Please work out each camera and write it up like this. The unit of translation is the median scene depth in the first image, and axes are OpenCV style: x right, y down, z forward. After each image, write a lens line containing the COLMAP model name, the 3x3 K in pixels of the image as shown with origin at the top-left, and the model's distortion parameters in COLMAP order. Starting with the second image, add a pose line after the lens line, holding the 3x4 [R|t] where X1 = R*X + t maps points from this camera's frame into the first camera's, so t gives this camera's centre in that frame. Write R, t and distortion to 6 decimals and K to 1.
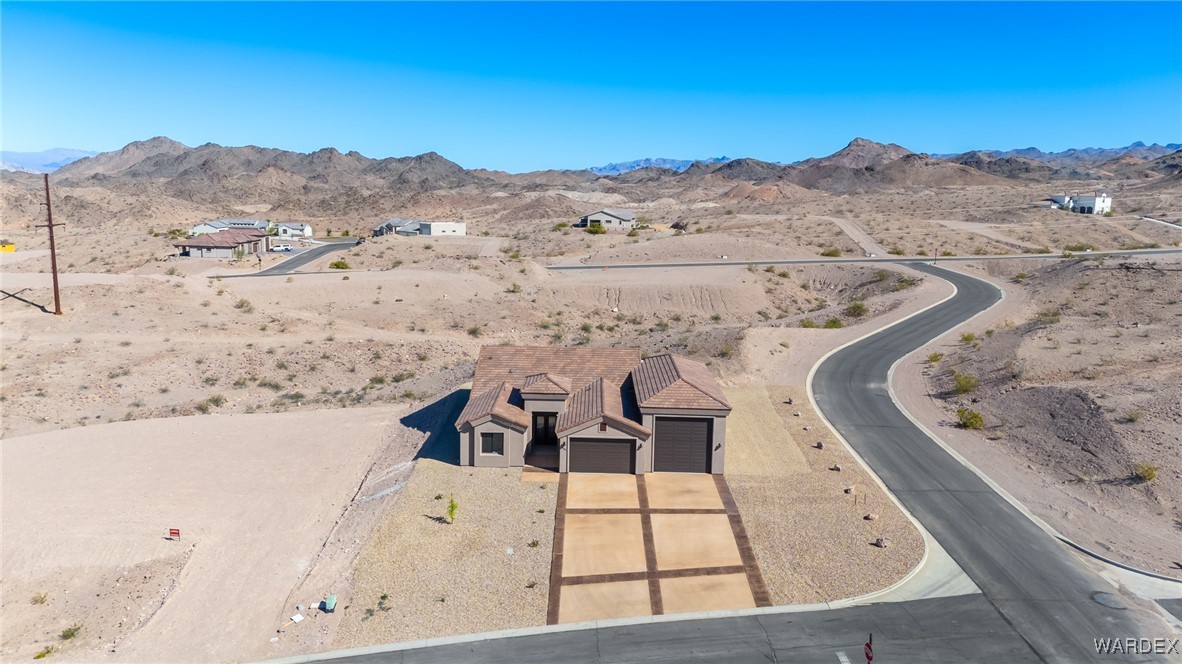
lens RADIAL K [[861.2, 0, 592.0], [0, 861.2, 323.2], [0, 0, 1]] dist [0.090030, -0.099494]
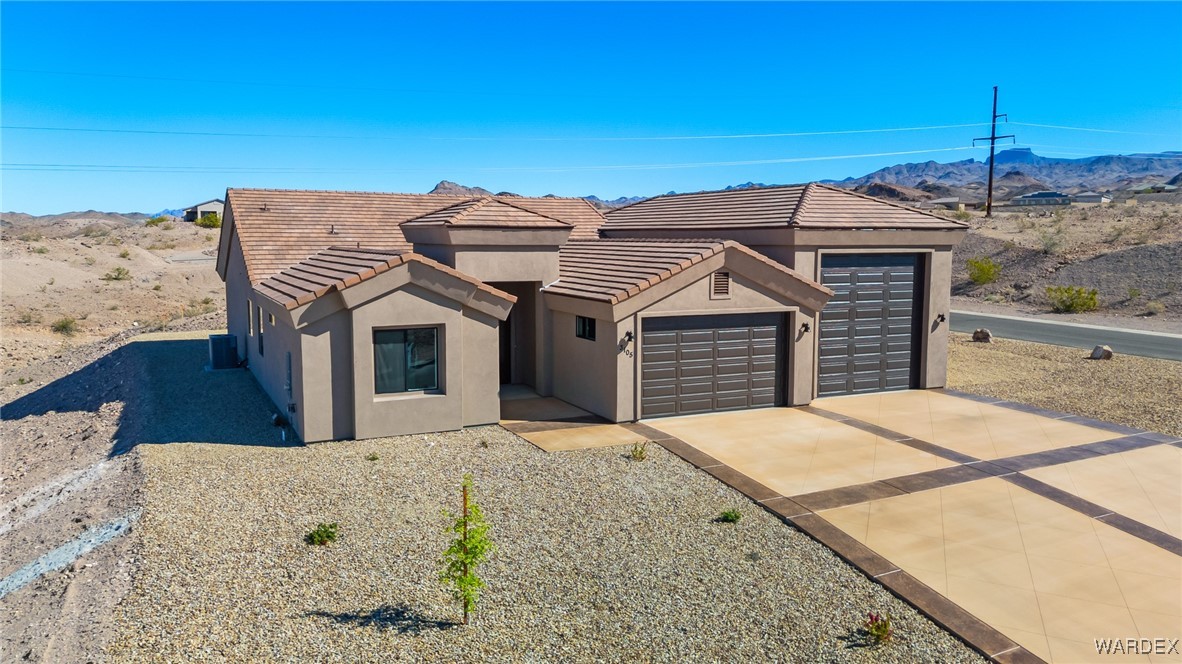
lens RADIAL K [[890.8, 0, 591.0], [0, 890.8, 332.0], [0, 0, 1]] dist [0.092045, -0.110008]
pose [[0.896874, -0.068676, 0.436922, -0.190818], [0.089143, 0.995667, -0.026483, 0.137474], [-0.433210, 0.062701, 0.899109, 0.643569]]
